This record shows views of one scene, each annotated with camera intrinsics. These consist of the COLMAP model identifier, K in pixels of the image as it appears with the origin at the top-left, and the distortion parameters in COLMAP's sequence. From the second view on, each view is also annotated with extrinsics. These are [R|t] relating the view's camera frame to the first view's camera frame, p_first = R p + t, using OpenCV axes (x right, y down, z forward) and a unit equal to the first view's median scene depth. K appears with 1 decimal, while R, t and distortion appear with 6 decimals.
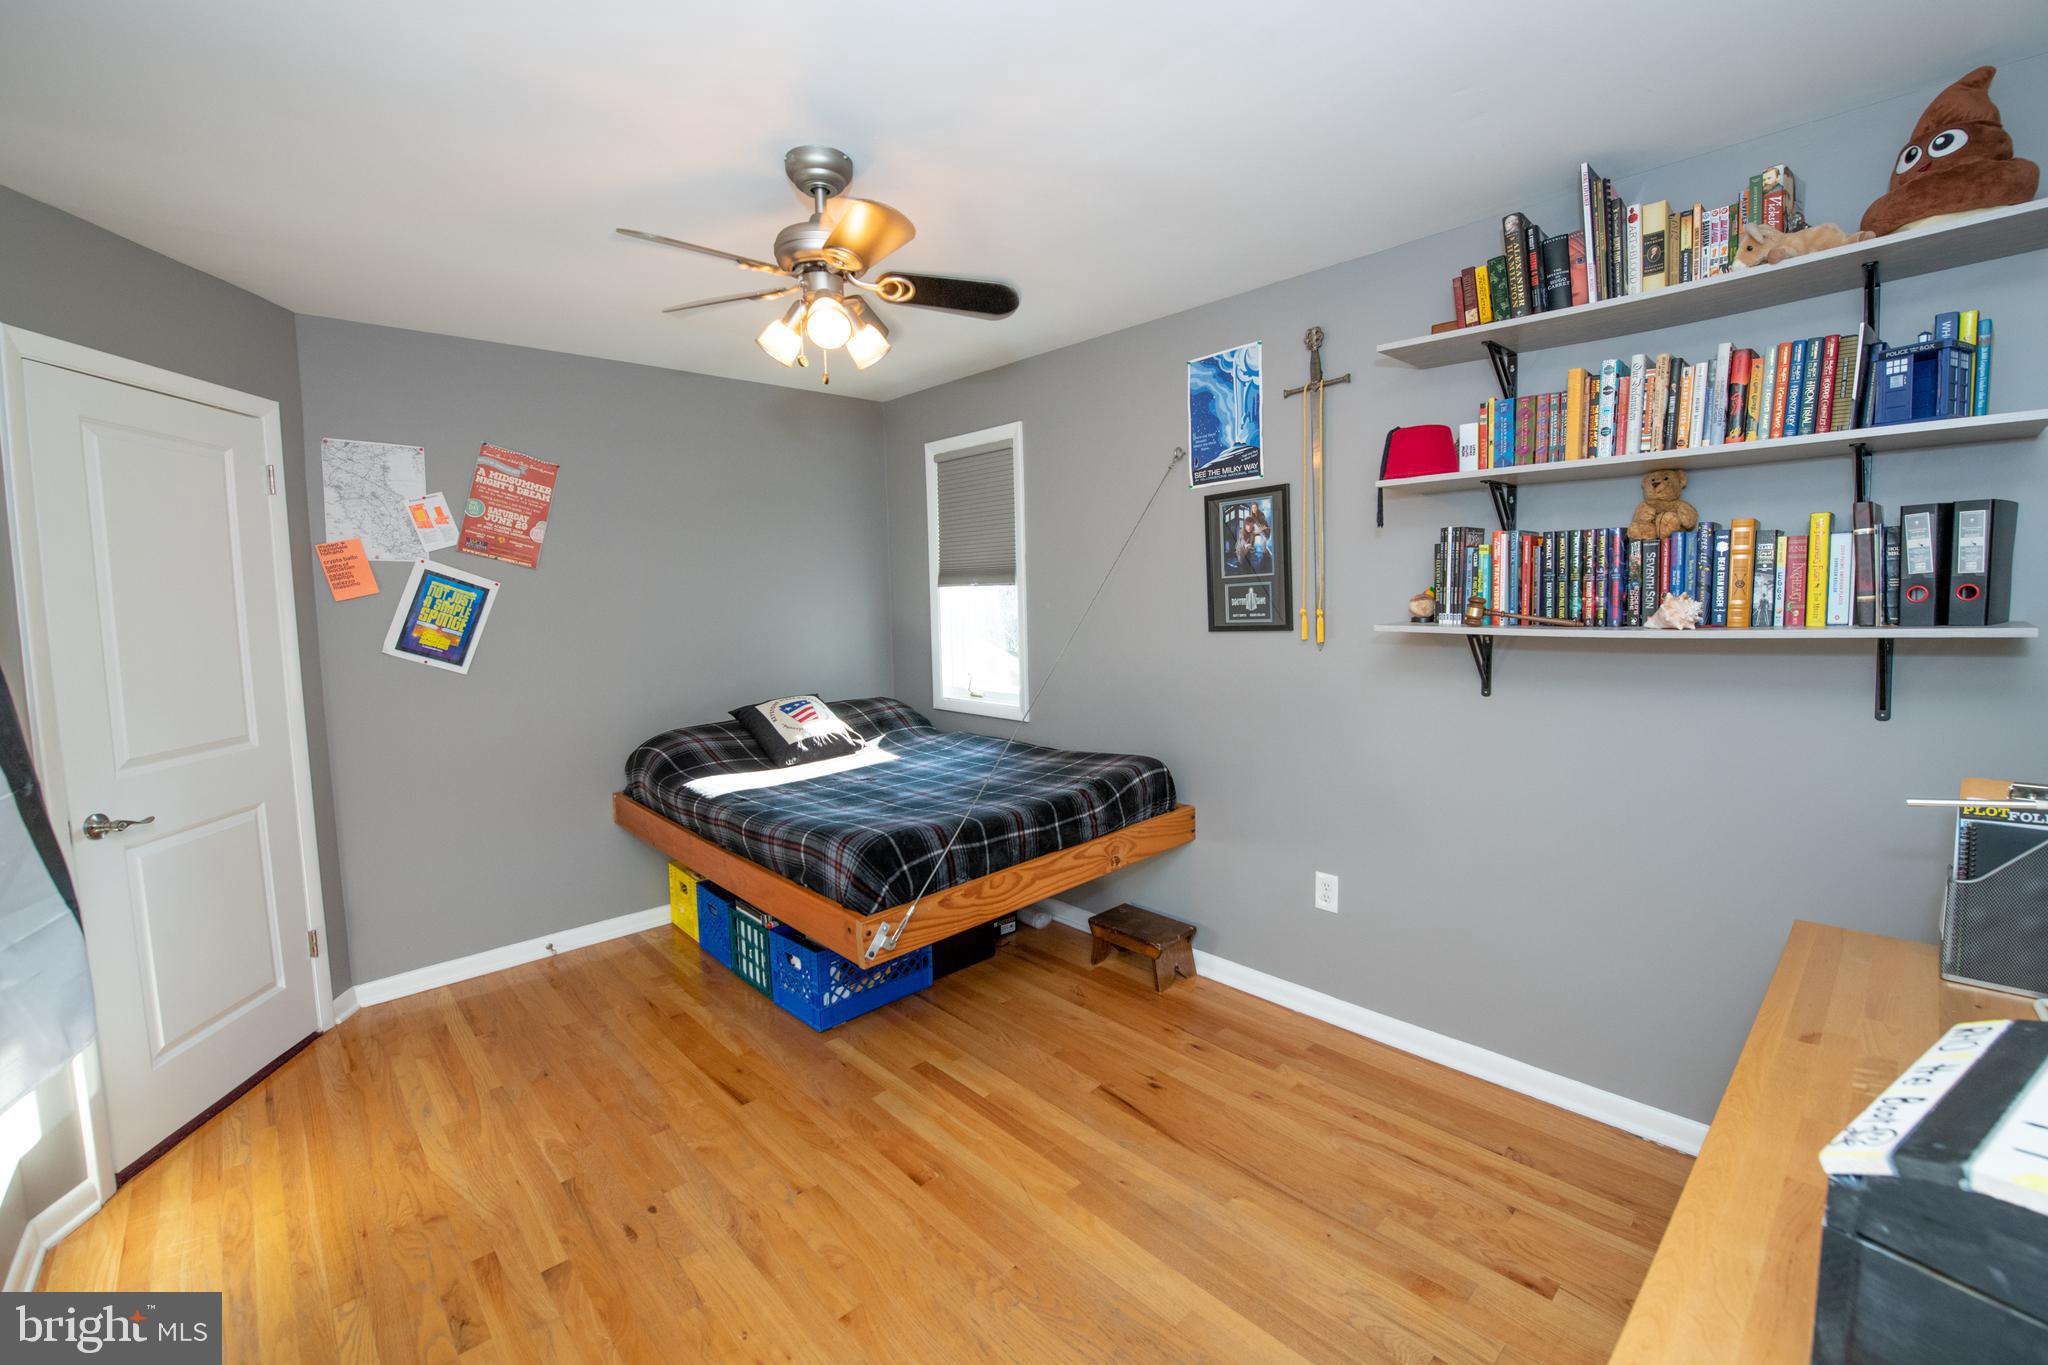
lens RADIAL K [[868.1, 0, 1024.9], [0, 868.1, 662.8], [0, 0, 1]] dist [-0.019591, -0.000174]
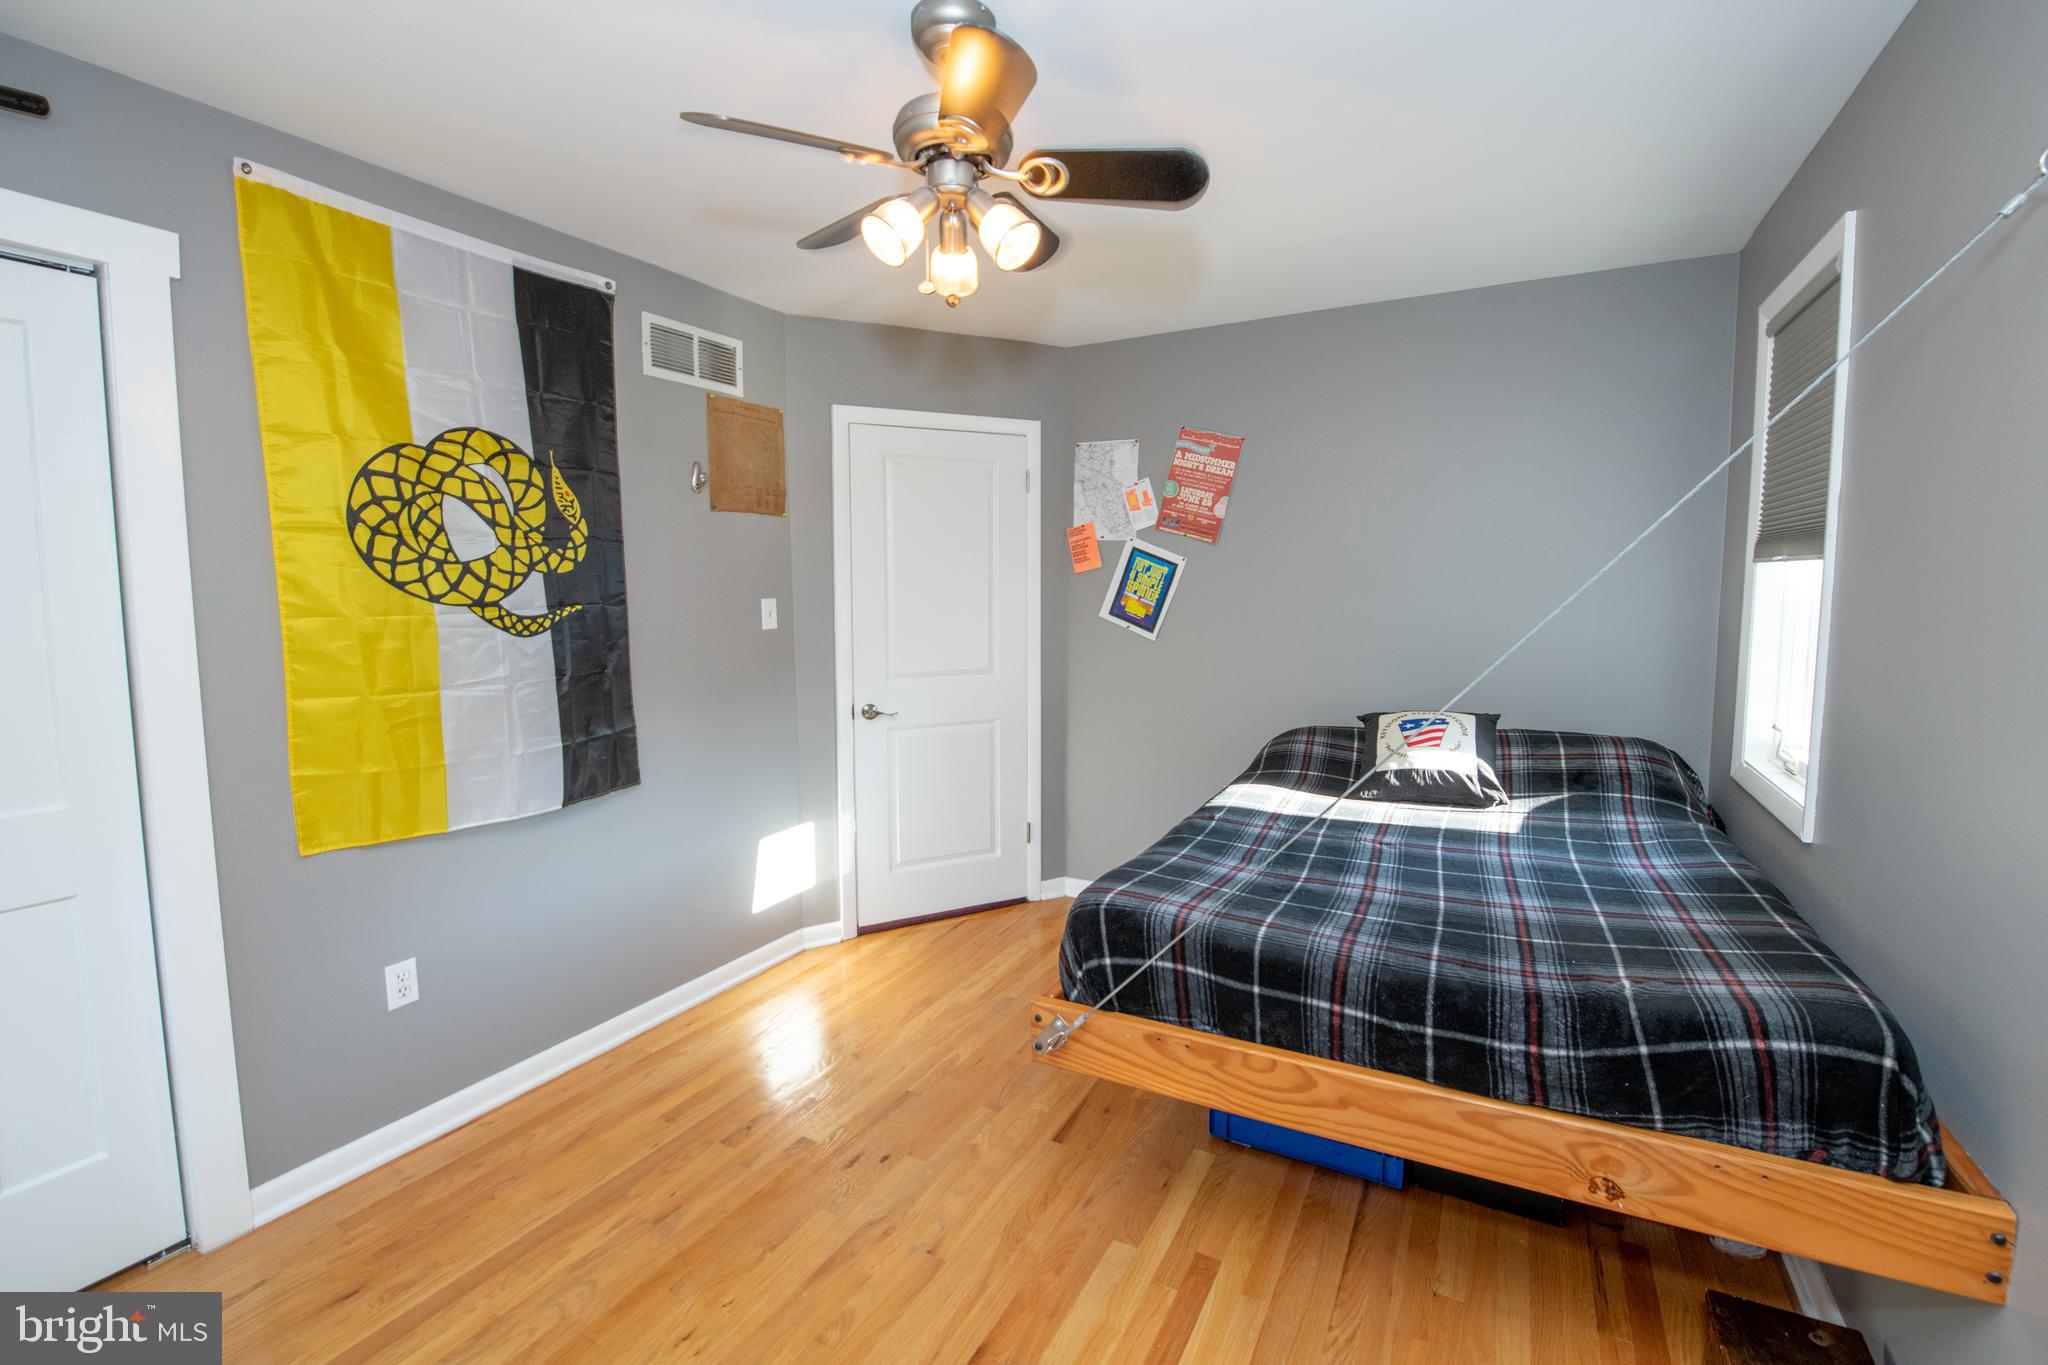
lens RADIAL K [[842.5, 0, 1026.6], [0, 842.5, 653.4], [0, 0, 1]] dist [-0.014938, -0.000049]
pose [[0.333548, 0.100759, -0.937333, 0.355597], [-0.080302, 0.993695, 0.078242, -0.047612], [0.939307, 0.049172, 0.339536, 0.538562]]
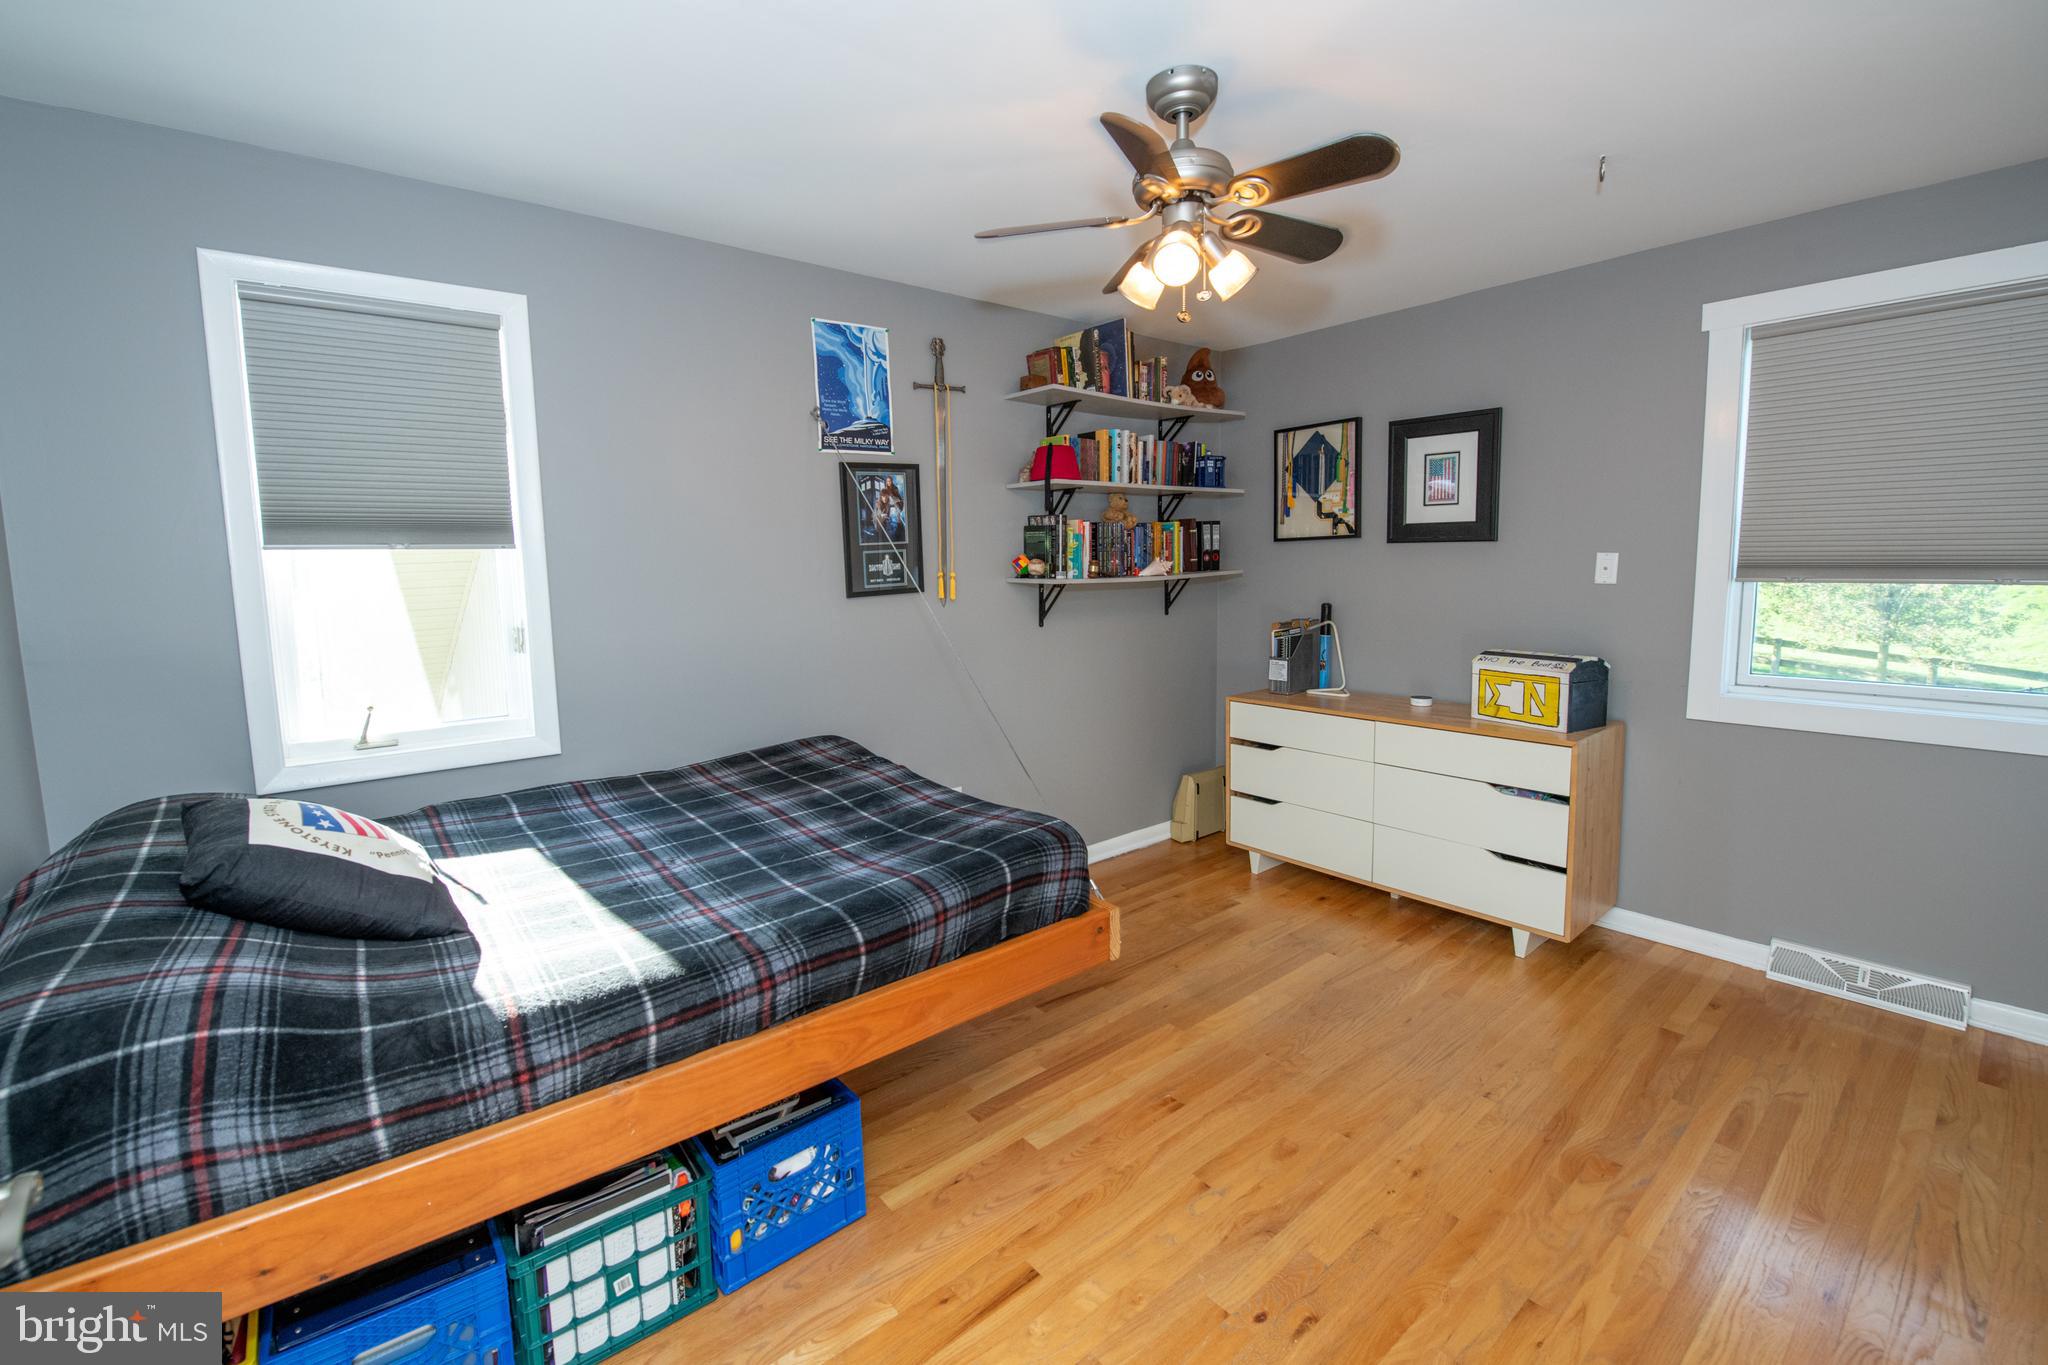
lens RADIAL K [[861.2, 0, 1027.7], [0, 861.2, 650.0], [0, 0, 1]] dist [-0.020847, -0.000424]
pose [[0.055474, -0.089083, 0.994478, -0.795460], [0.095123, 0.991953, 0.083551, -0.040712], [-0.993919, 0.089963, 0.063501, 0.753225]]
